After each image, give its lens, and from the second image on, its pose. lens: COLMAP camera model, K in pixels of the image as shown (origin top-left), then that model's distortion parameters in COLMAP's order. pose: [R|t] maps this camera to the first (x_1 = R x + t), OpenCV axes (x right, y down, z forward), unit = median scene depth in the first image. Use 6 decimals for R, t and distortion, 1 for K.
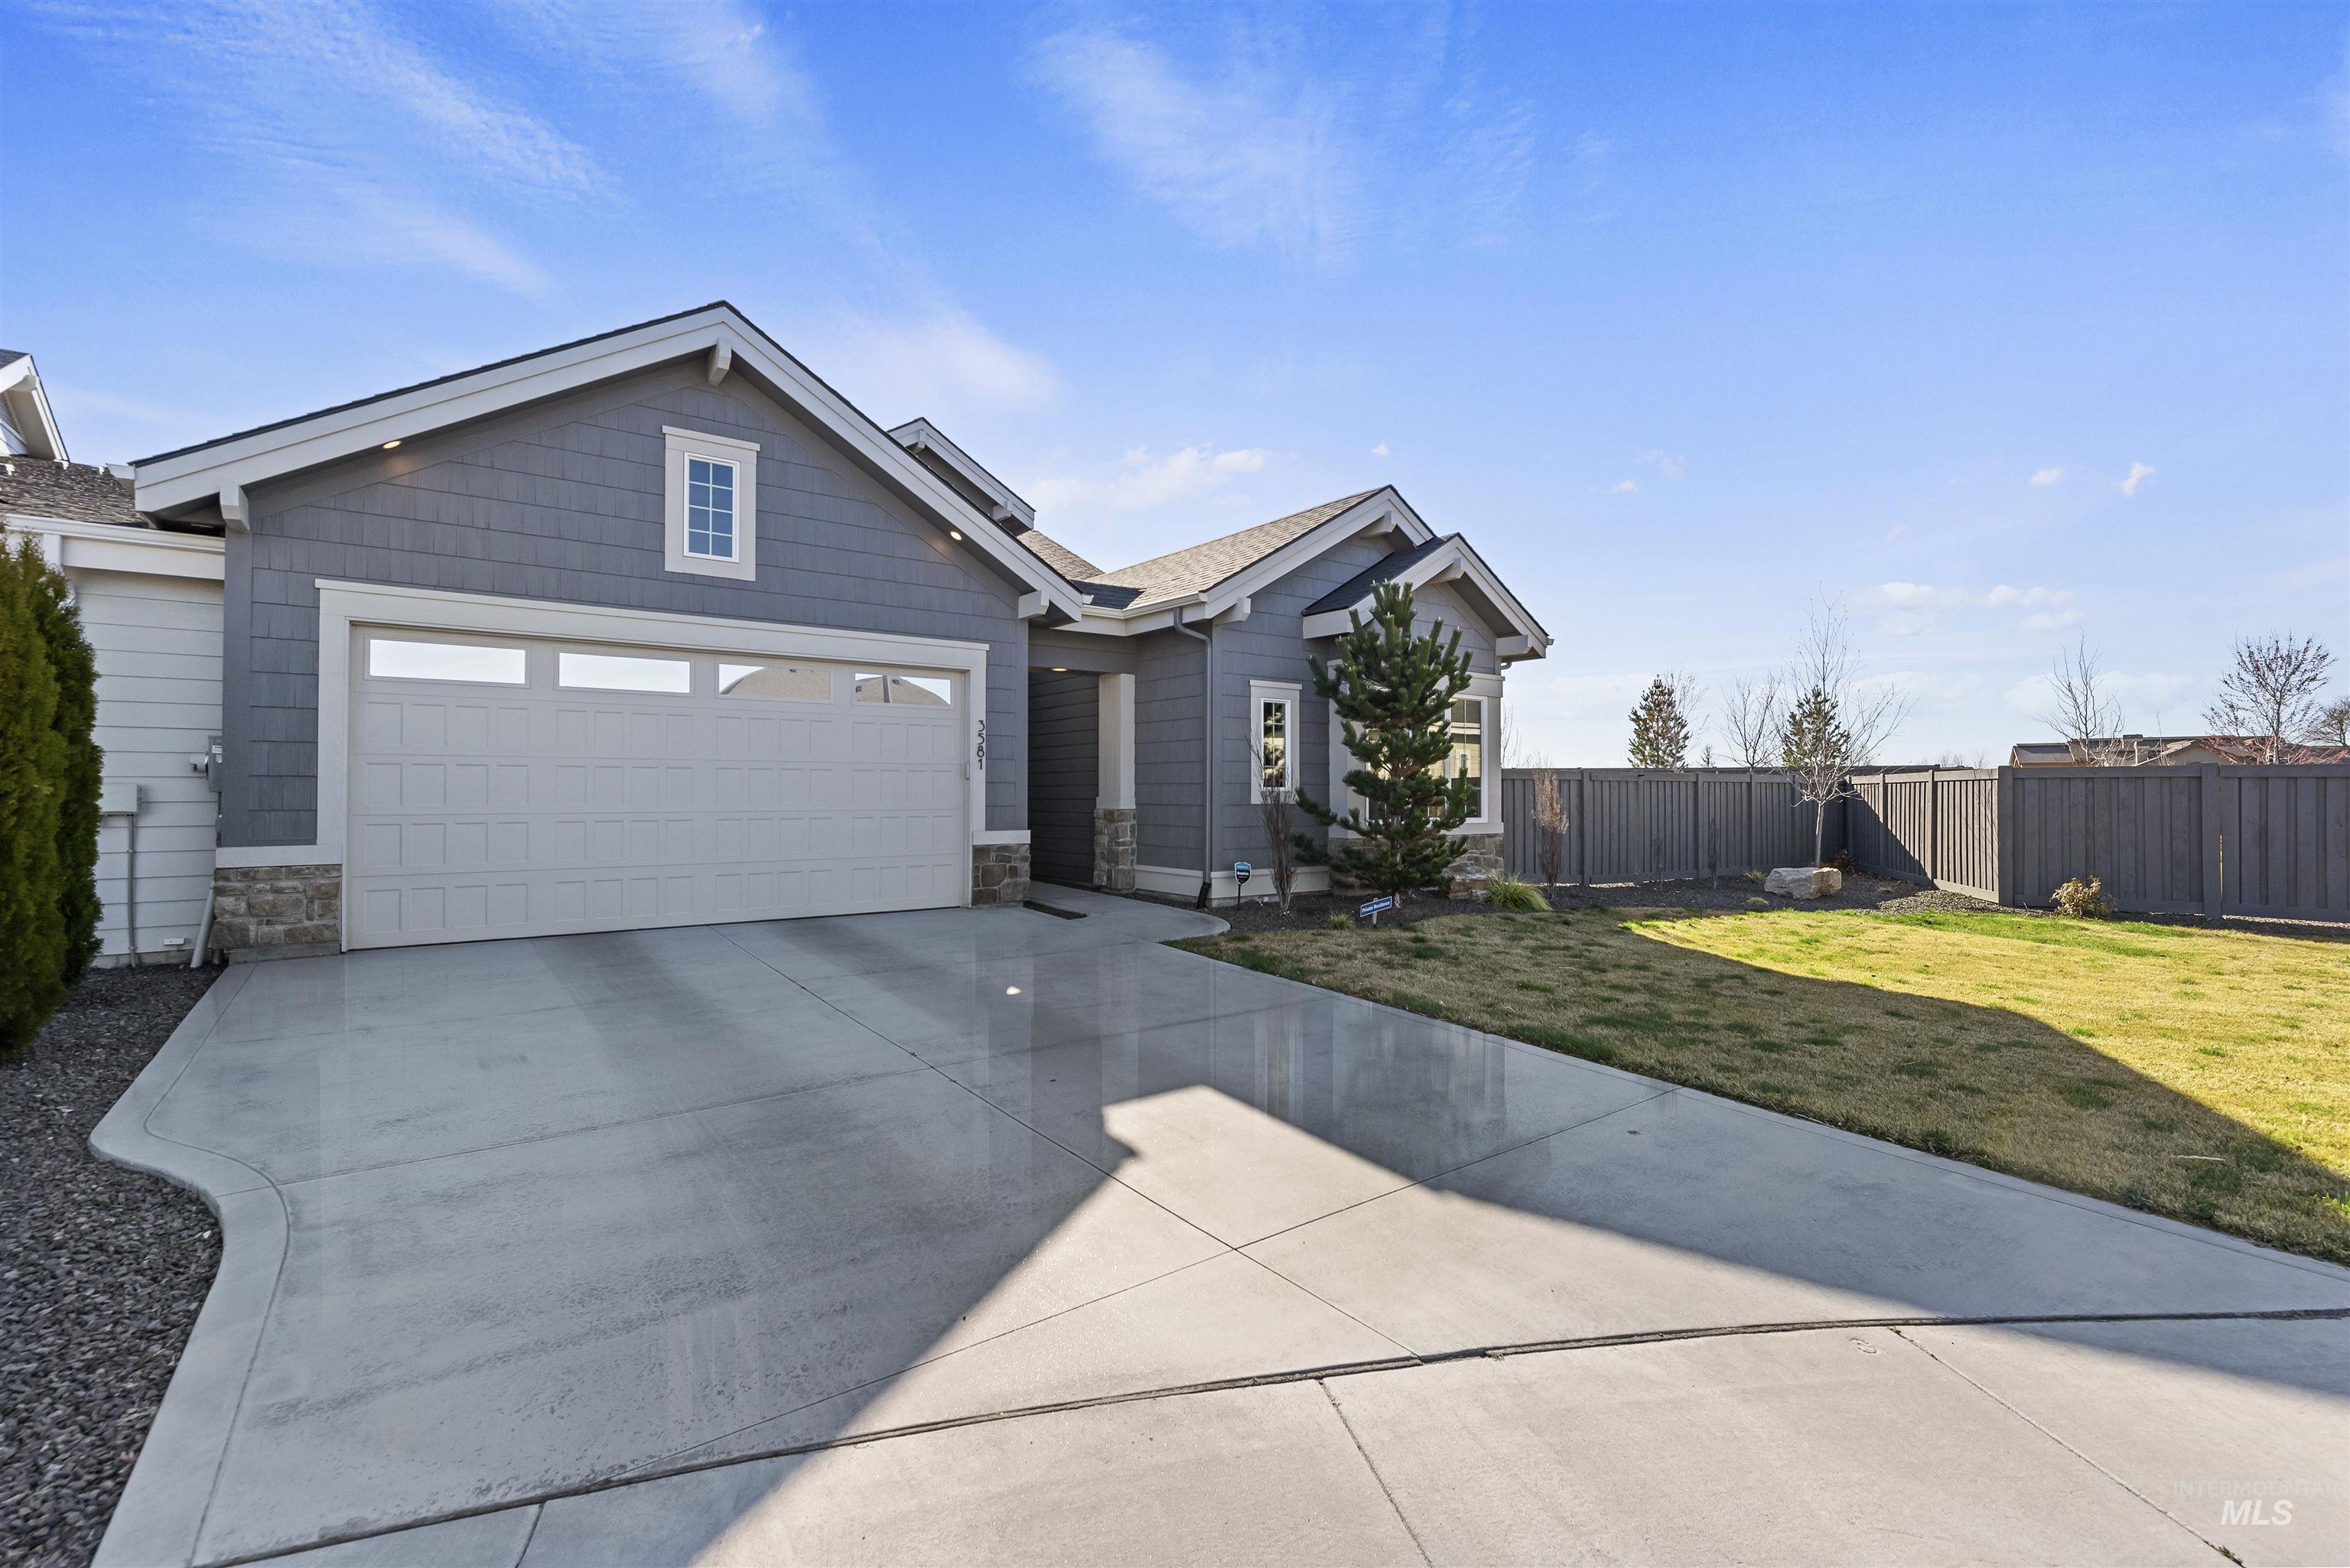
lens RADIAL K [[1024.1, 0, 1196.3], [0, 1024.1, 783.8], [0, 0, 1]] dist [0.001350, -0.000870]
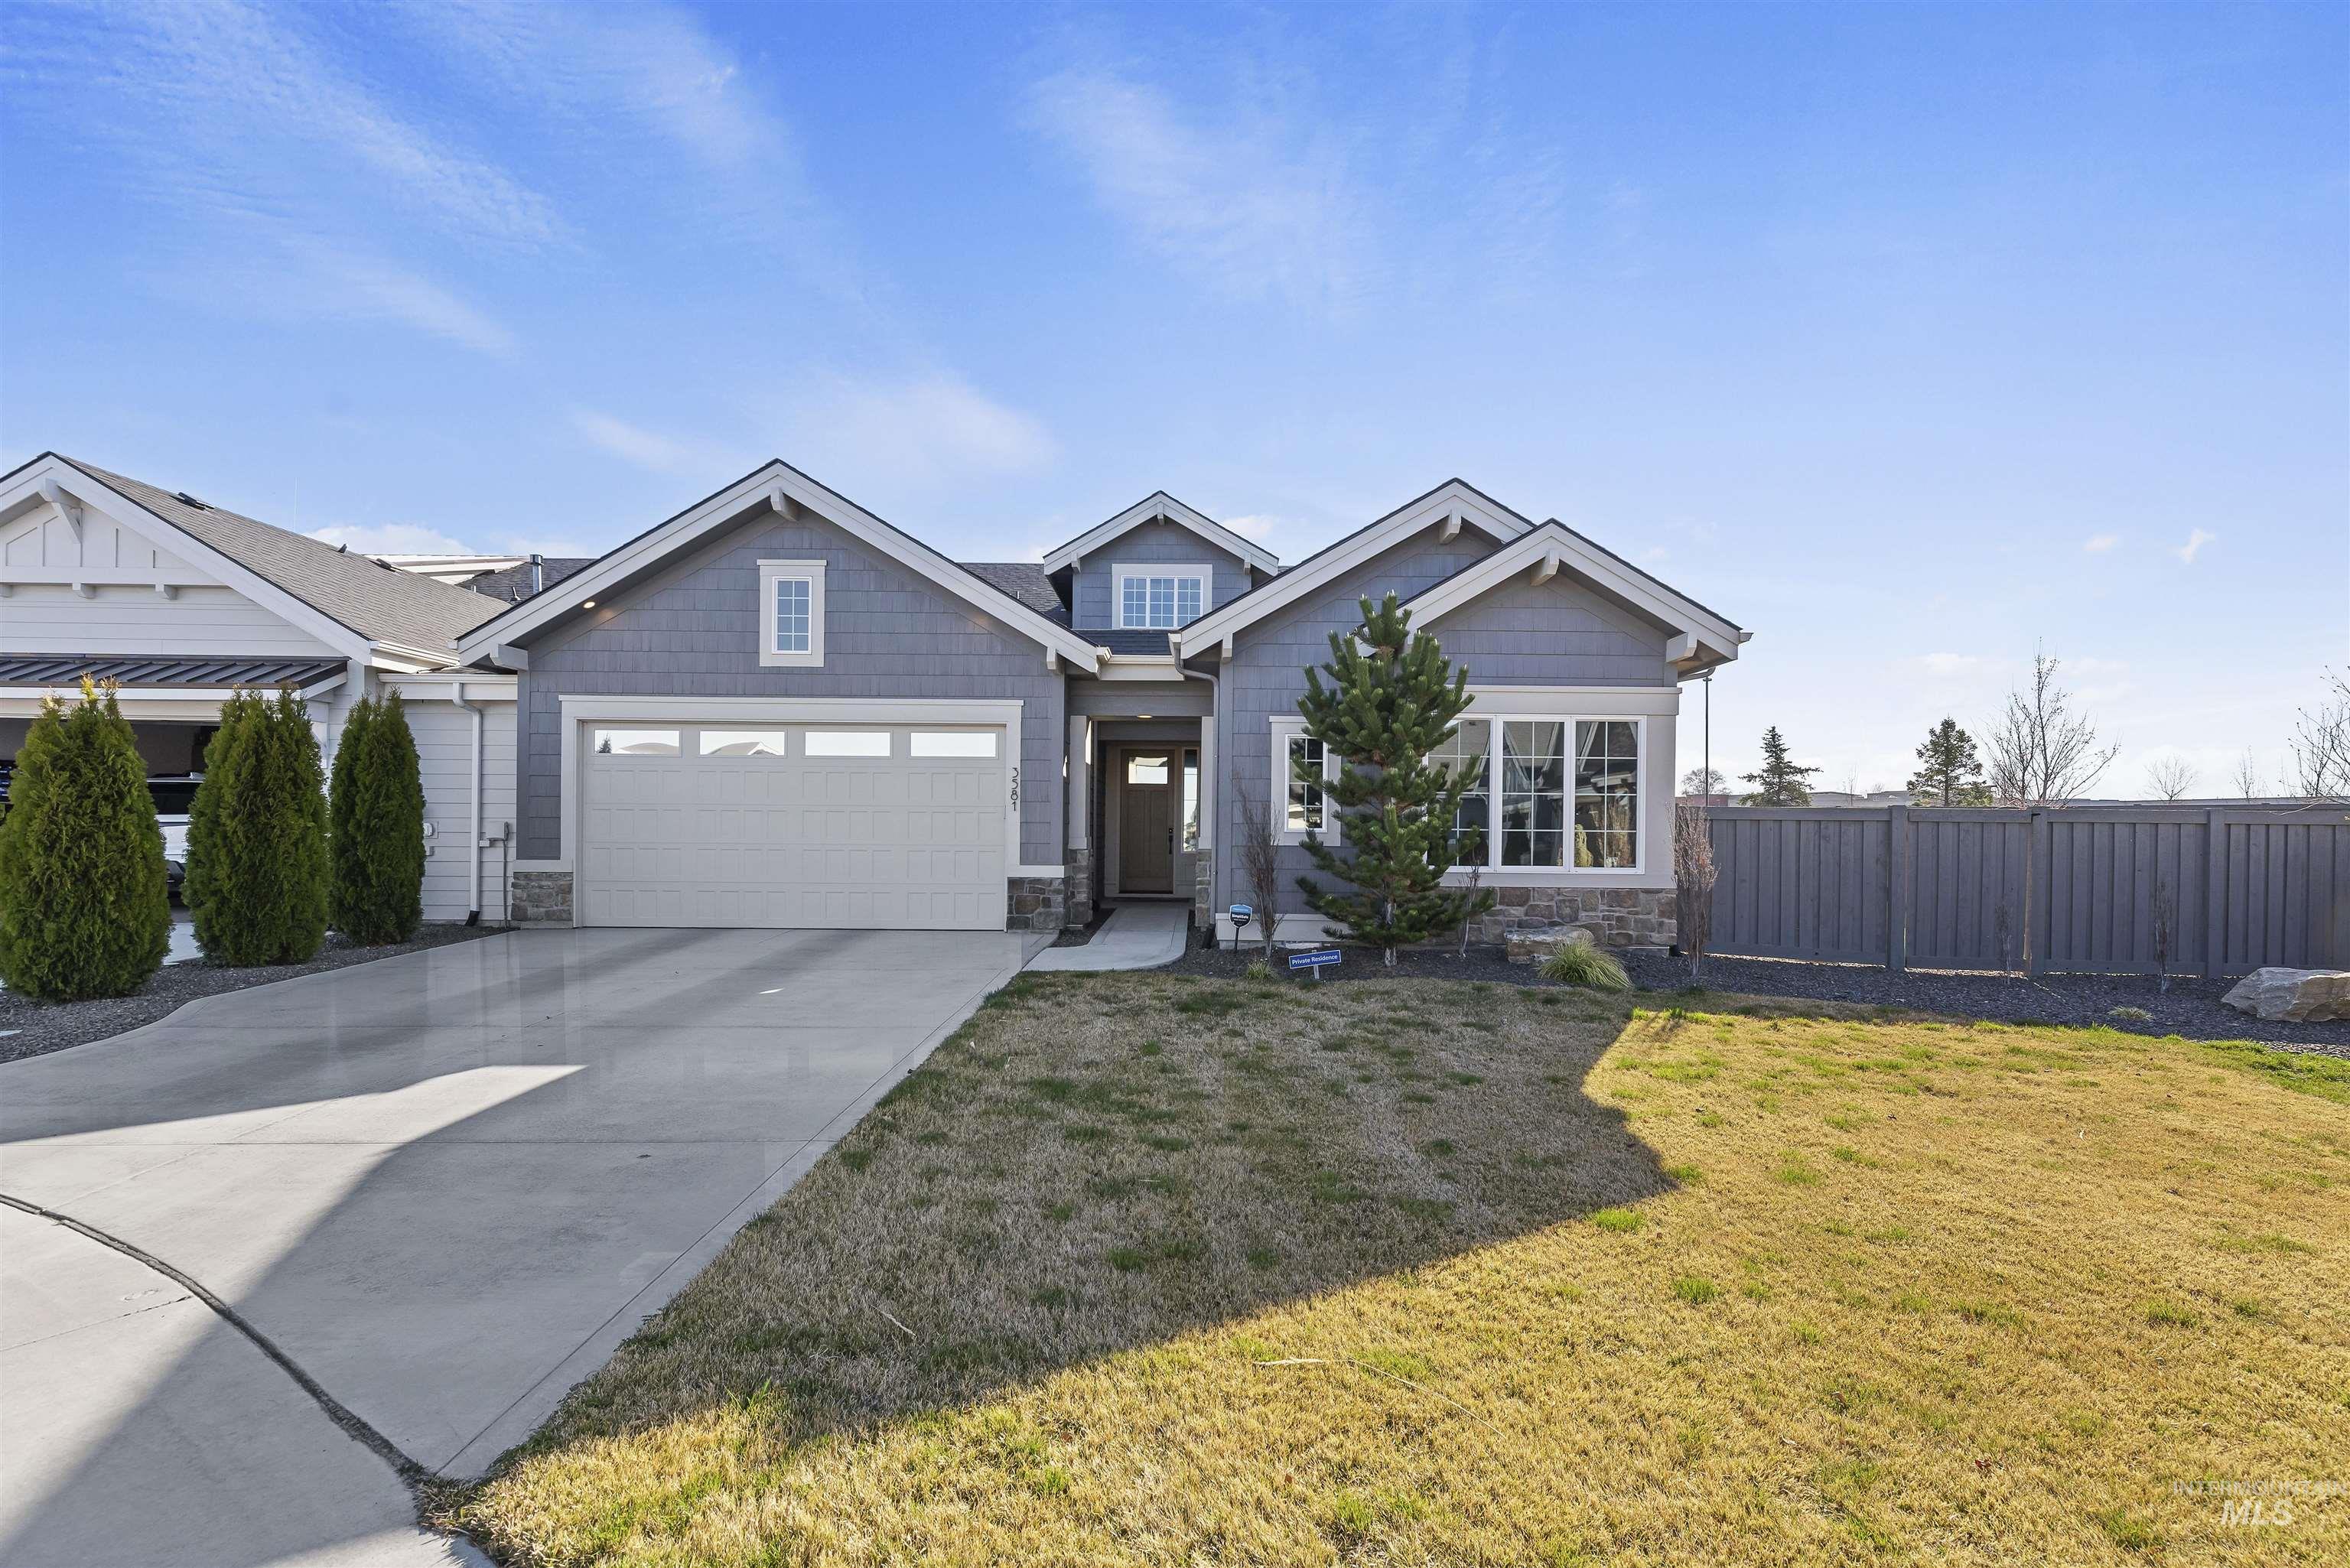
lens RADIAL K [[1024.1, 0, 1204.6], [0, 1024.1, 832.7], [0, 0, 1]] dist [0.001350, -0.000870]
pose [[0.803303, 0.007655, -0.595521, 0.635394], [-0.003111, 0.999958, 0.008658, -0.000216], [0.595562, -0.005103, 0.803293, 0.212525]]
